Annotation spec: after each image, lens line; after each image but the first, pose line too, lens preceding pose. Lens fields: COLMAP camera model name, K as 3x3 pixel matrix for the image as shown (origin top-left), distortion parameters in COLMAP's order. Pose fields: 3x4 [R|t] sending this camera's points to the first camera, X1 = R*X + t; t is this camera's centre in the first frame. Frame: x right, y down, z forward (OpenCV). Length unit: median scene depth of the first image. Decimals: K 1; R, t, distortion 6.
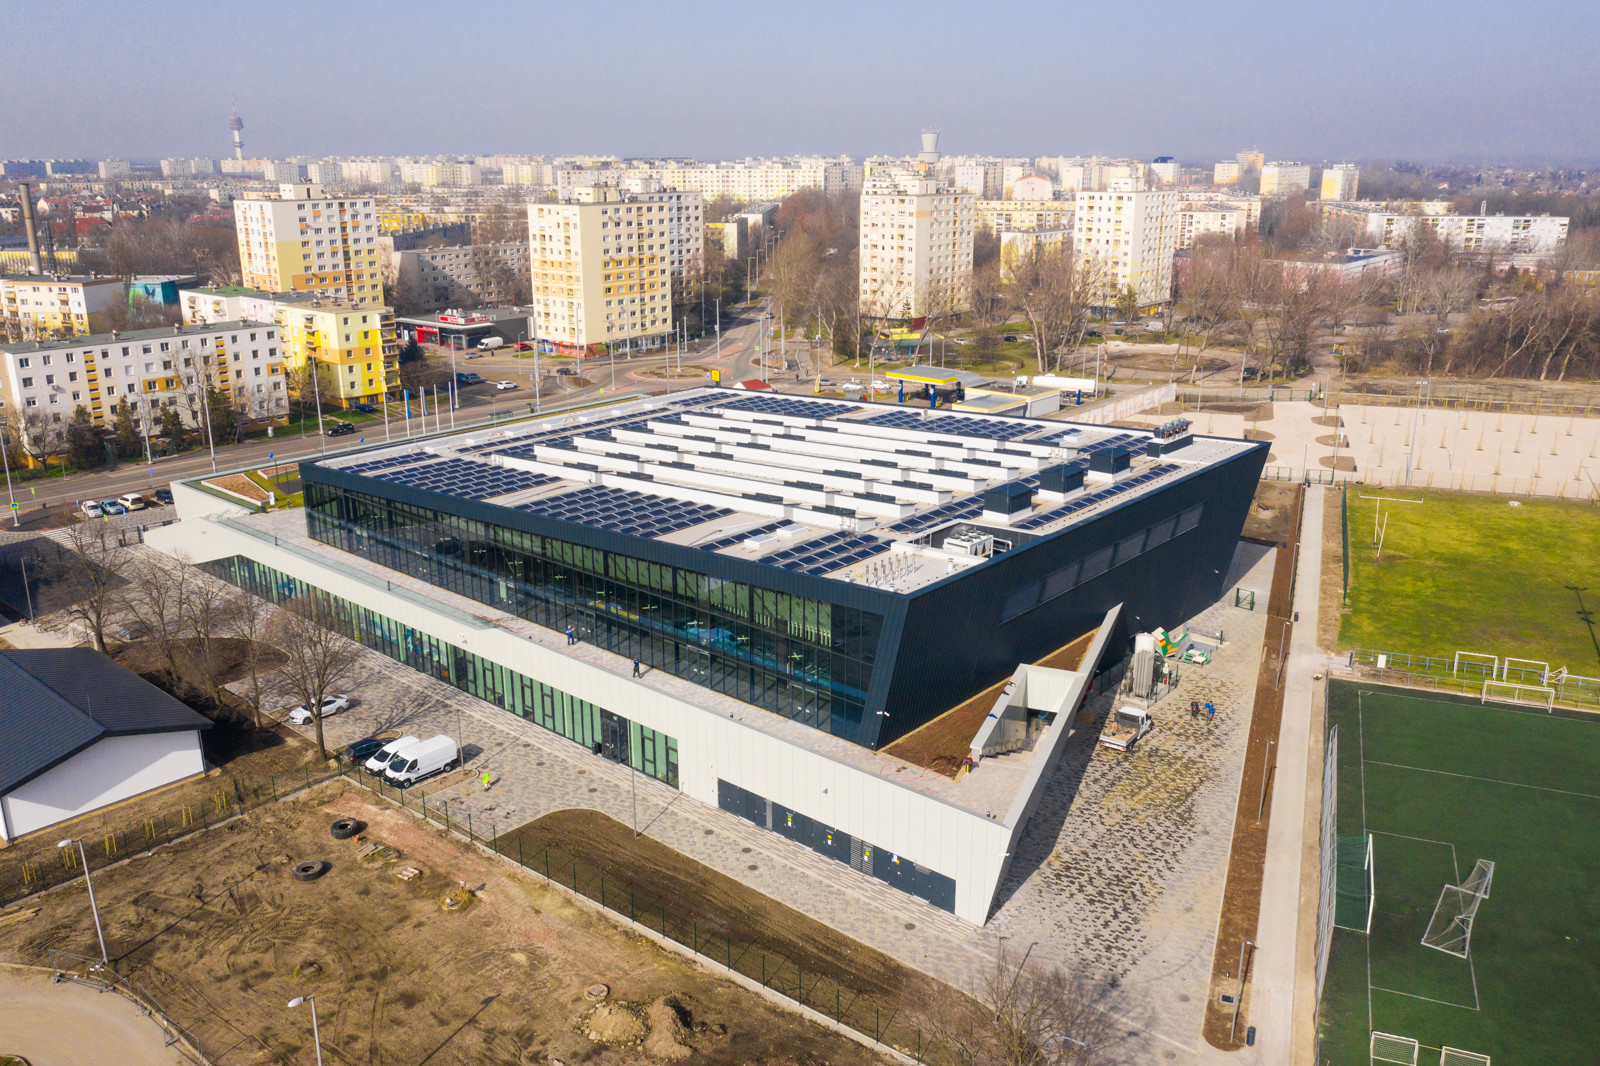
lens RADIAL K [[1333.7, 0, 800.0], [0, 1333.7, 533.0], [0, 0, 1]] dist [-0.021135, 0.004924]
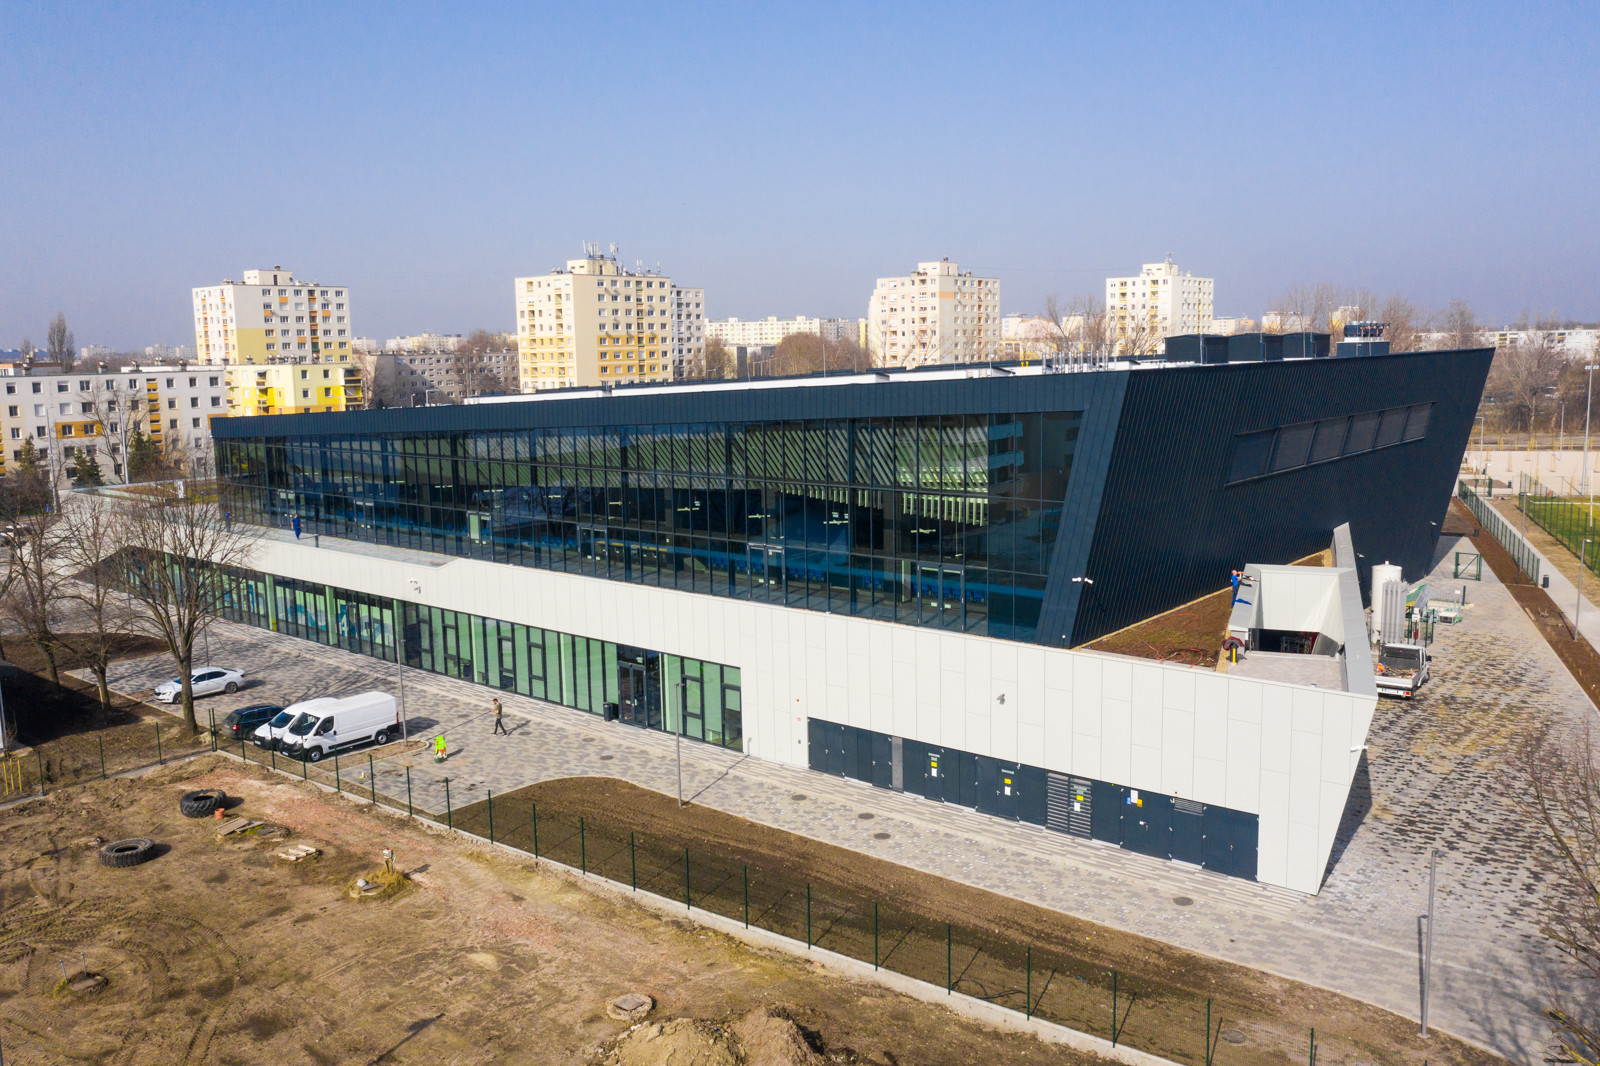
lens RADIAL K [[1333.7, 0, 800.0], [0, 1333.7, 533.0], [0, 0, 1]] dist [-0.021135, 0.004924]
pose [[0.999754, -0.018513, 0.012246, -0.067751], [0.020172, 0.987974, -0.153302, 0.183623], [-0.009260, 0.153511, 0.988104, 0.346044]]
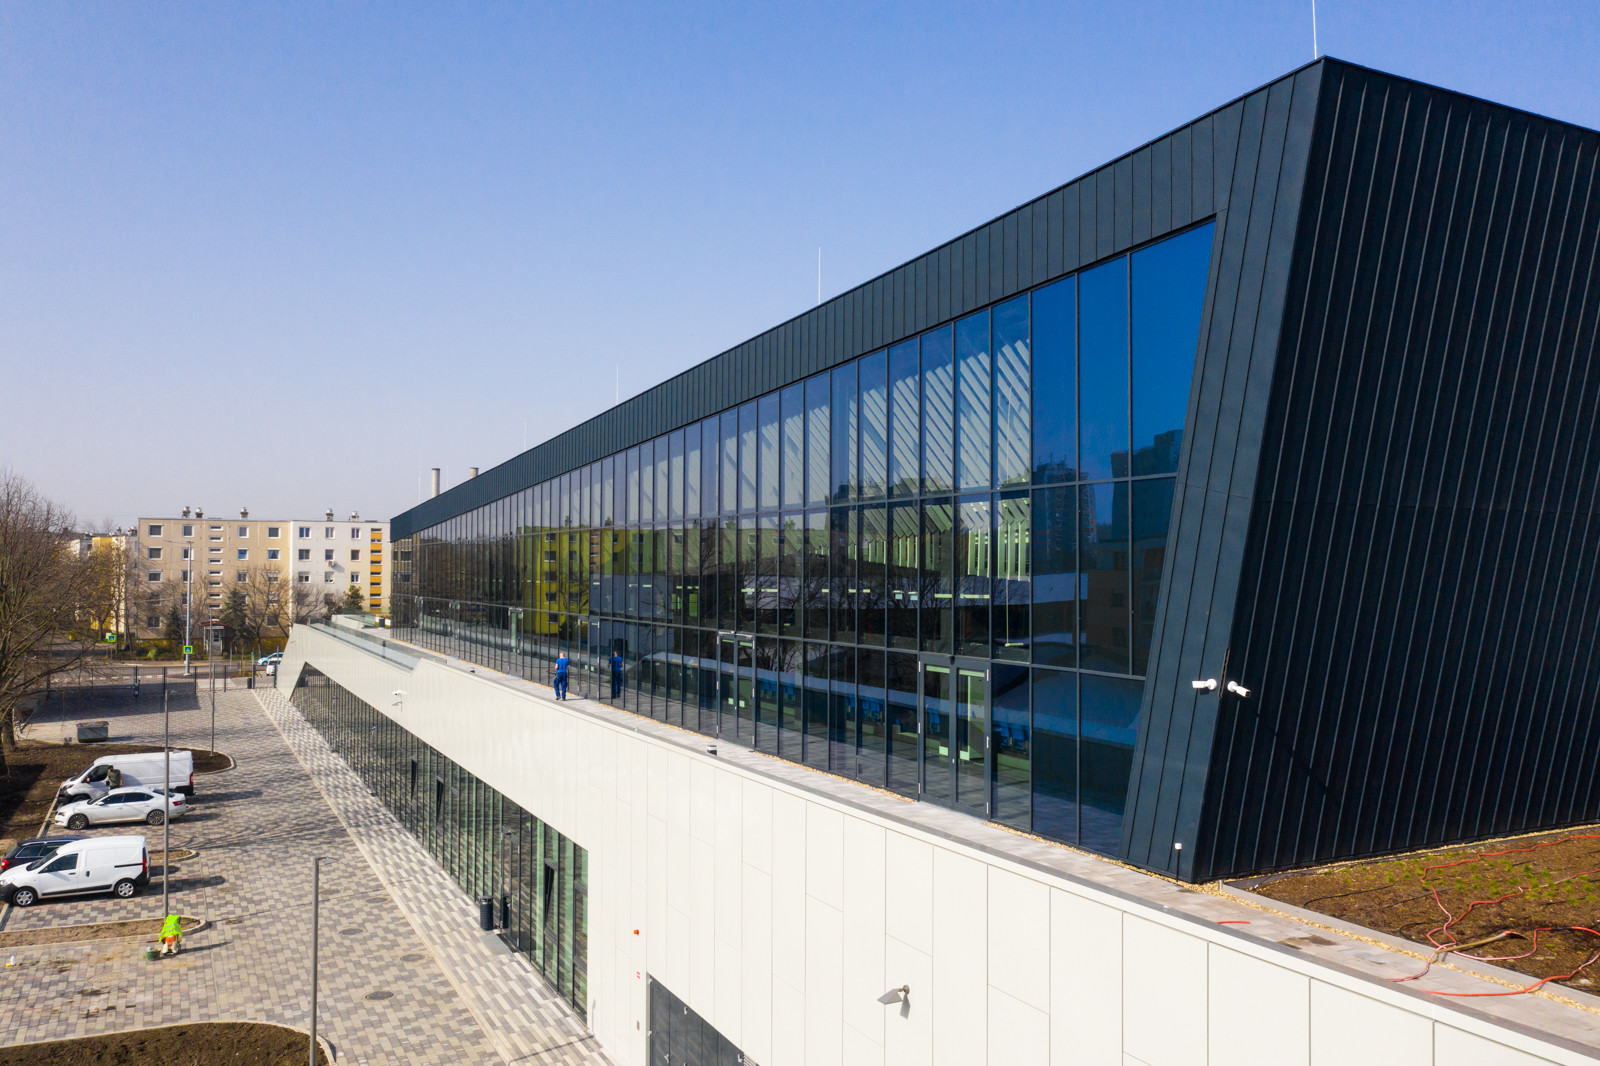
lens RADIAL K [[1278.8, 0, 779.9], [0, 1278.8, 533.9], [0, 0, 1]] dist [-0.009363, -0.000584]
pose [[0.921438, -0.004739, -0.388497, 0.069059], [-0.120523, 0.947112, -0.297410, 0.163037], [0.369359, 0.320868, 0.872134, 0.698582]]
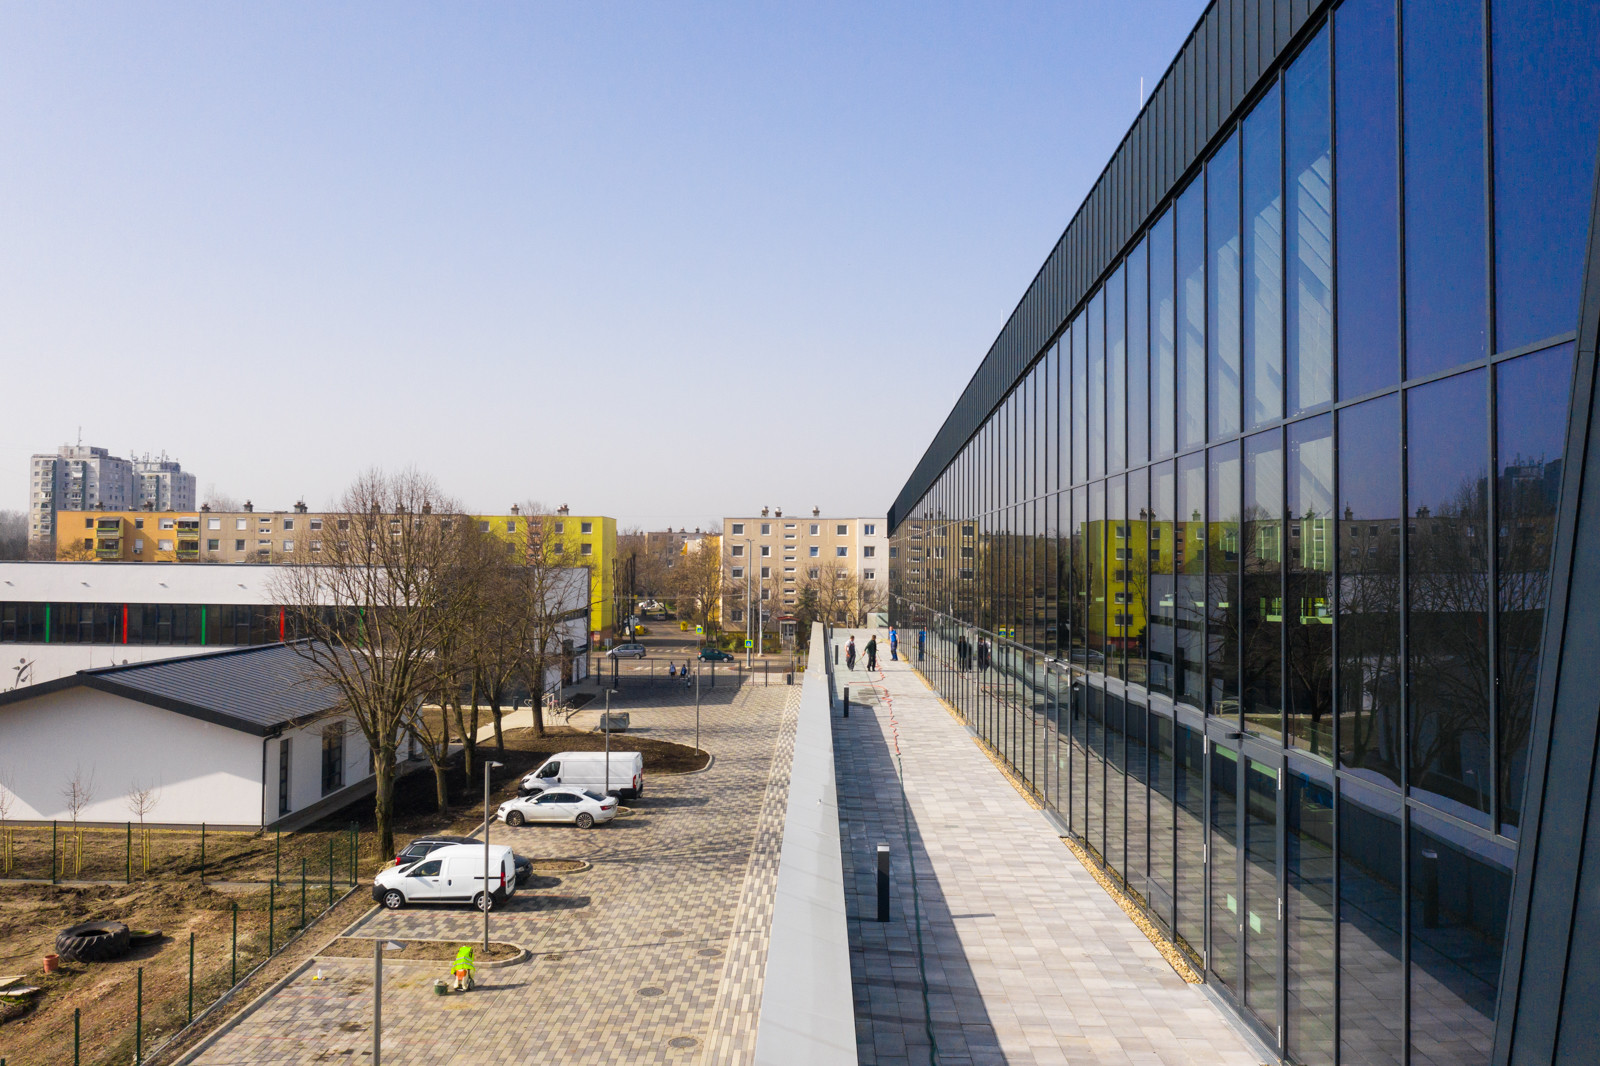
lens RADIAL K [[1284.9, 0, 761.1], [0, 1284.9, 502.0], [0, 0, 1]] dist [-0.003130, -0.001327]
pose [[0.625846, -0.030249, -0.779360, 0.080230], [-0.237934, 0.944211, -0.227714, 0.127119], [0.742768, 0.327950, 0.583734, 0.810605]]
